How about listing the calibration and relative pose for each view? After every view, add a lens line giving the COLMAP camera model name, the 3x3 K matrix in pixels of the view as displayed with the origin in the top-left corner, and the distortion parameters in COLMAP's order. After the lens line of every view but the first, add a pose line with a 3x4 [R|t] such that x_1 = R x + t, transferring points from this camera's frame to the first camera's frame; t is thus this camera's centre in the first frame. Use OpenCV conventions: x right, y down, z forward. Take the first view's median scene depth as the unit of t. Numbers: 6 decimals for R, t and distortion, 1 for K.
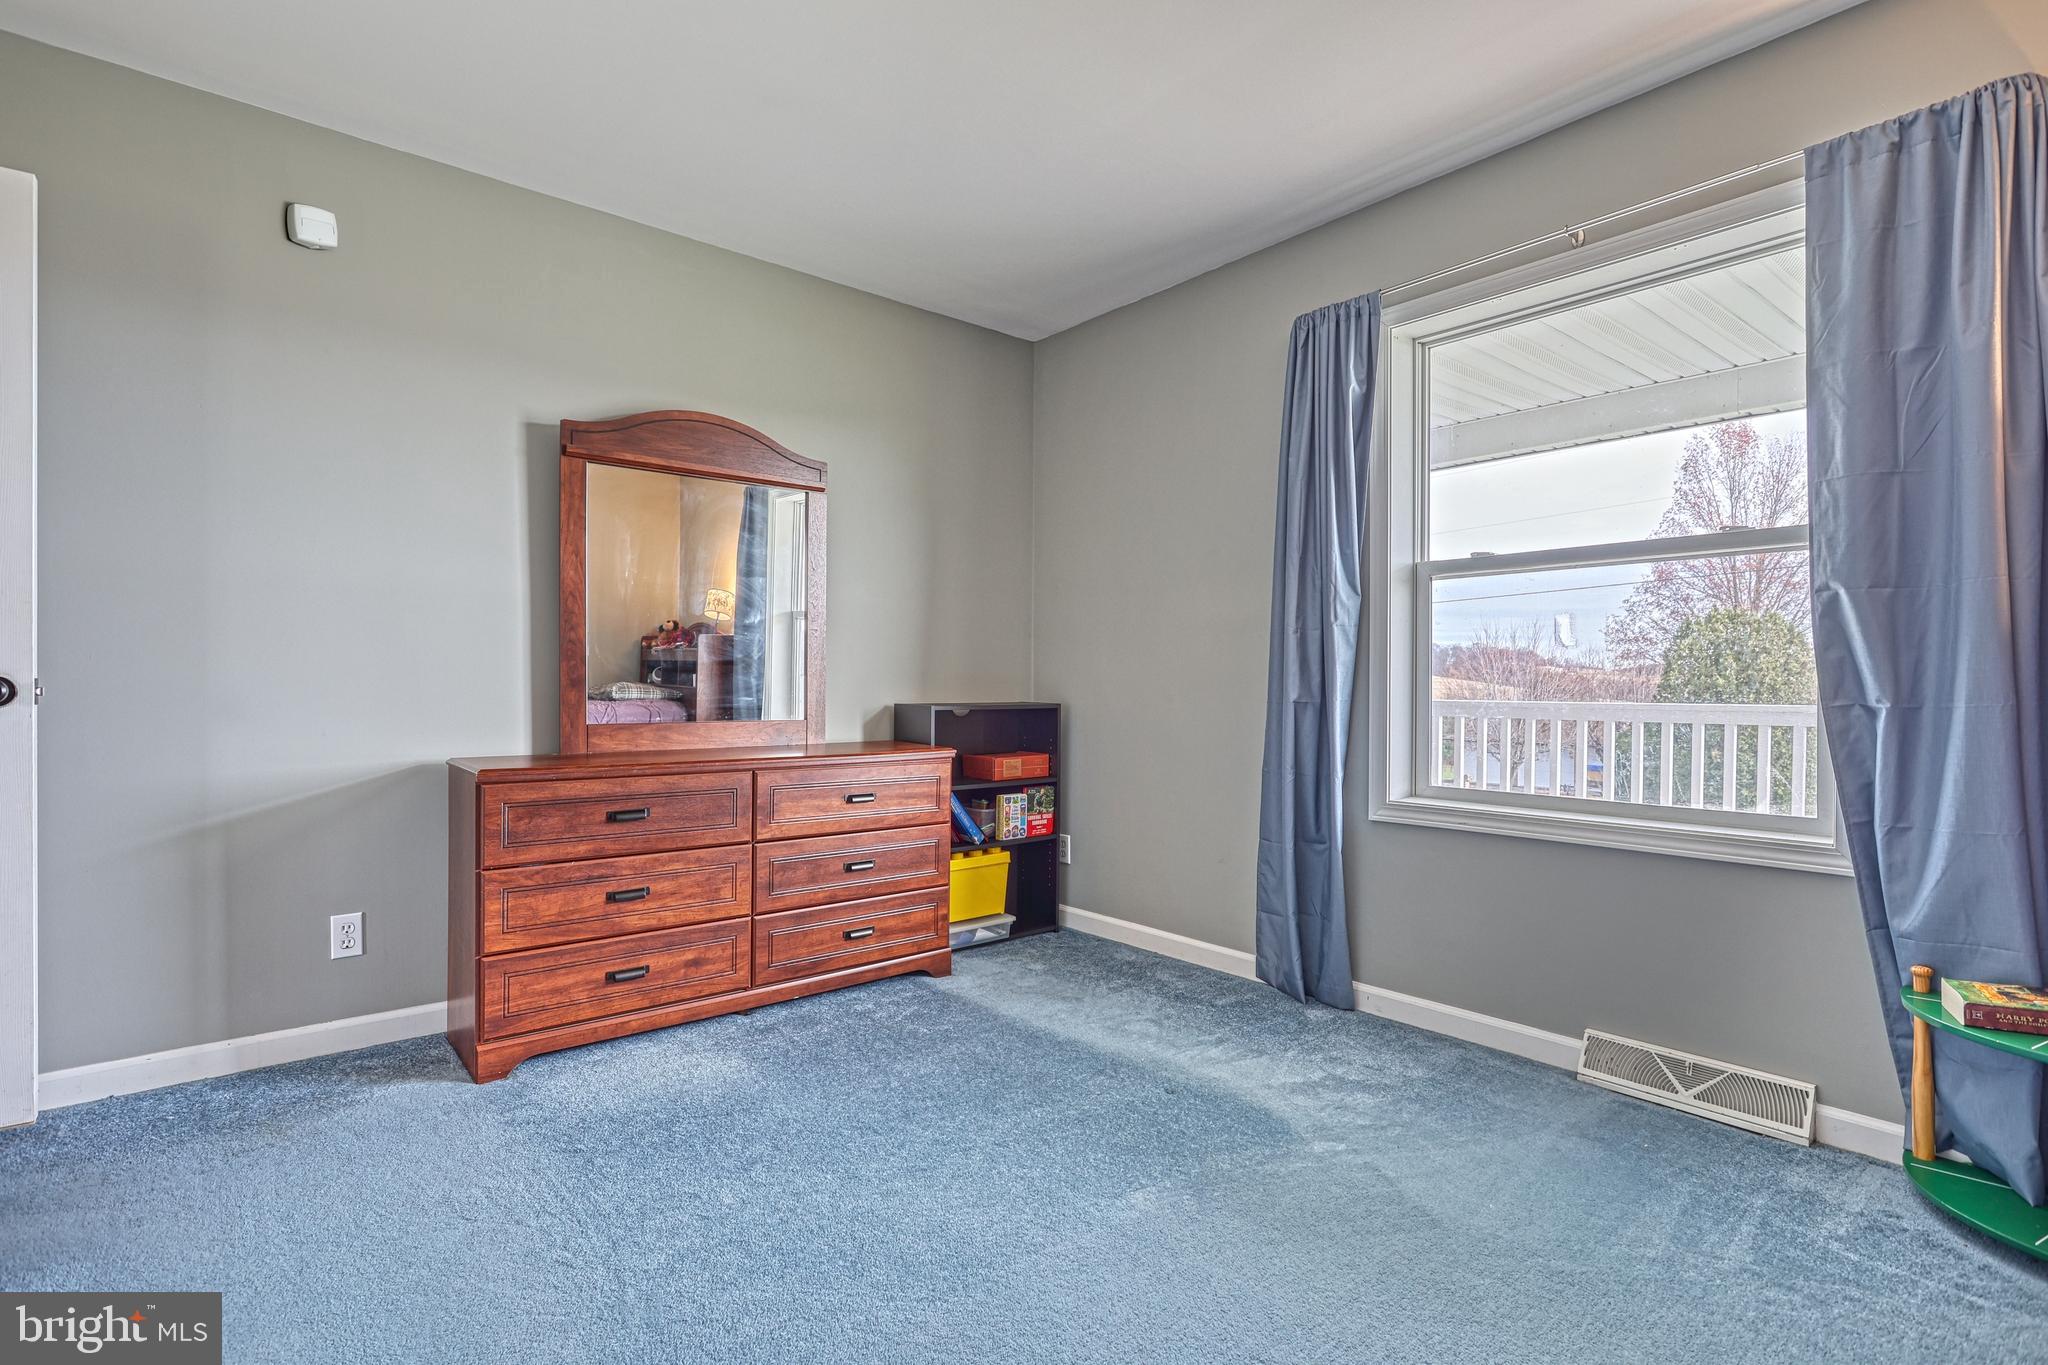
lens RADIAL K [[978.0, 0, 1031.5], [0, 978.0, 693.4], [0, 0, 1]] dist [-0.002280, 0.000941]
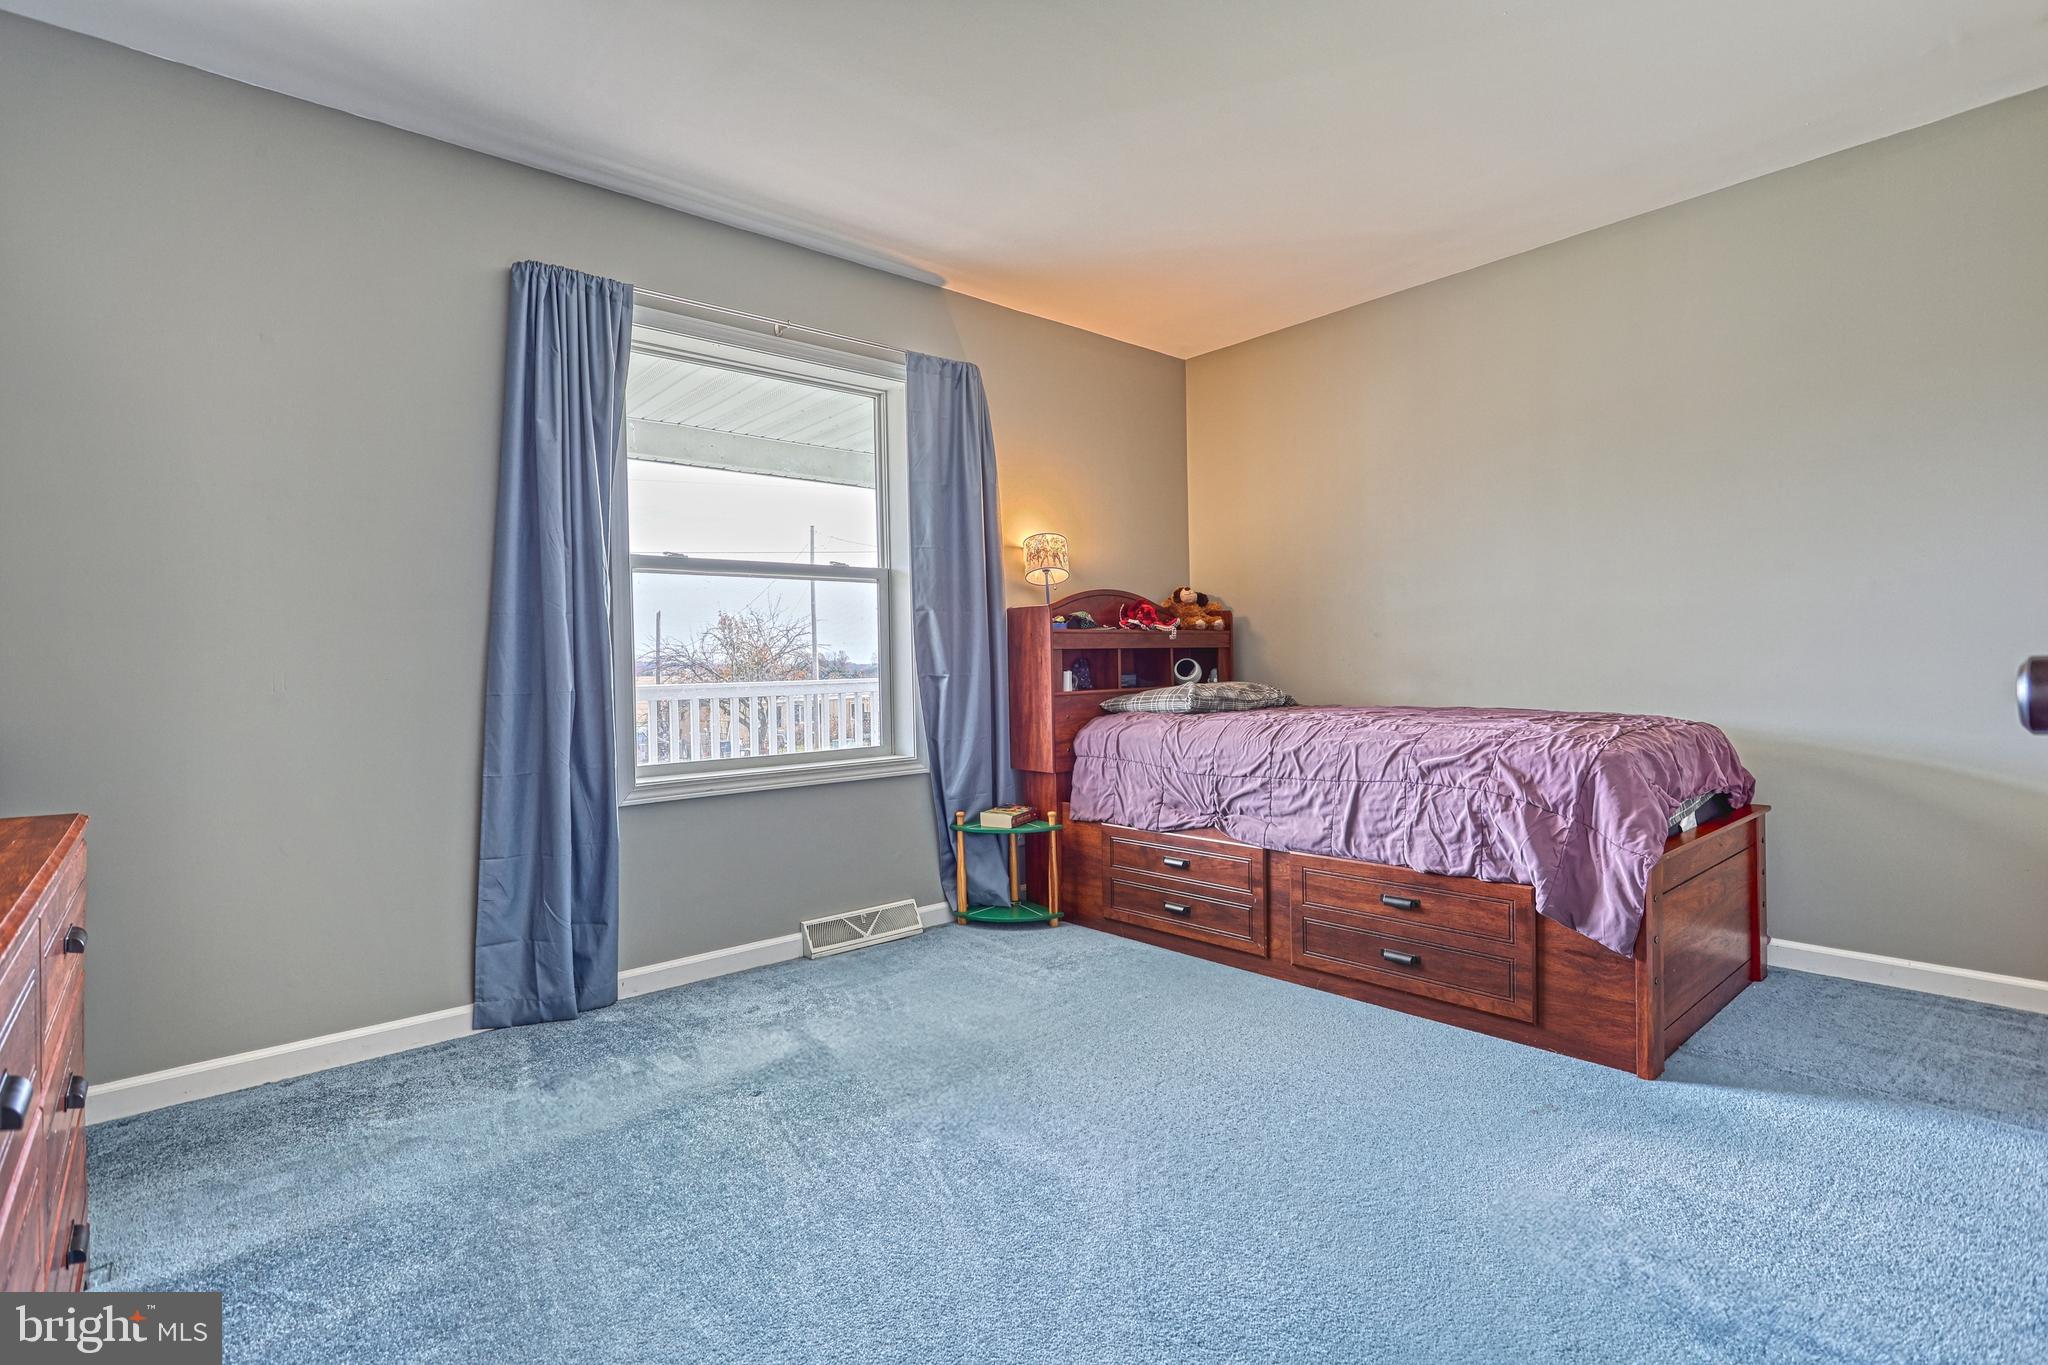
lens RADIAL K [[978.0, 0, 1031.5], [0, 978.0, 693.4], [0, 0, 1]] dist [-0.002280, 0.000941]
pose [[-0.031686, -0.031960, 0.998987, -0.698447], [0.030115, 0.999004, 0.032916, -0.006991], [-0.999044, 0.031128, -0.030692, 0.638984]]
